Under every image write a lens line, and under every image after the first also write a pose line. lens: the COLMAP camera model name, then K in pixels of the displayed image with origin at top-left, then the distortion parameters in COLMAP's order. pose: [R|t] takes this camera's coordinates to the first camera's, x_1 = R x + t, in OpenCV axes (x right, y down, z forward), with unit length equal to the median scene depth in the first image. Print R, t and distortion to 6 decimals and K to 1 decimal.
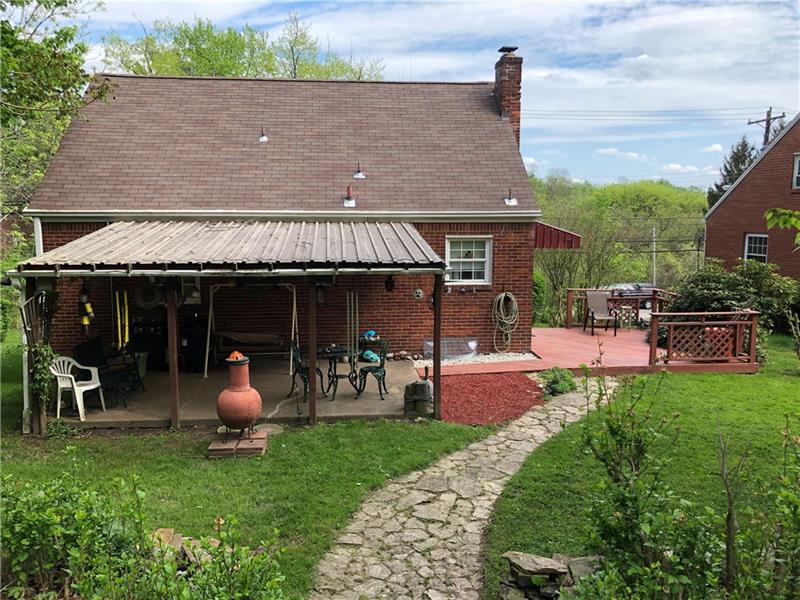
lens RADIAL K [[654.5, 0, 404.7], [0, 654.5, 291.6], [0, 0, 1]] dist [0.039475, -0.018844]
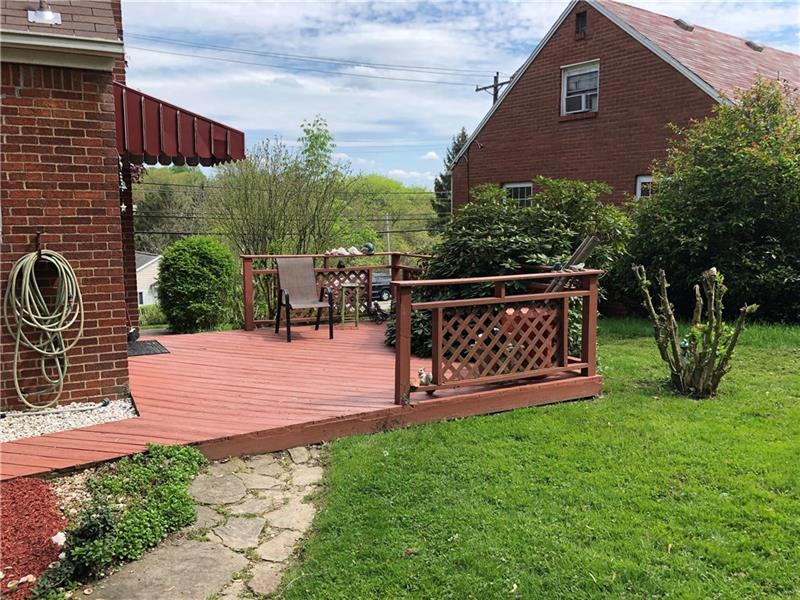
lens RADIAL K [[654.5, 0, 401.2], [0, 654.5, 297.4], [0, 0, 1]] dist [0.039475, -0.018844]
pose [[0.927415, -0.053478, 0.370190, 0.205102], [0.051024, 0.998562, 0.016427, 0.032990], [-0.370536, 0.003654, 0.928811, 0.560703]]
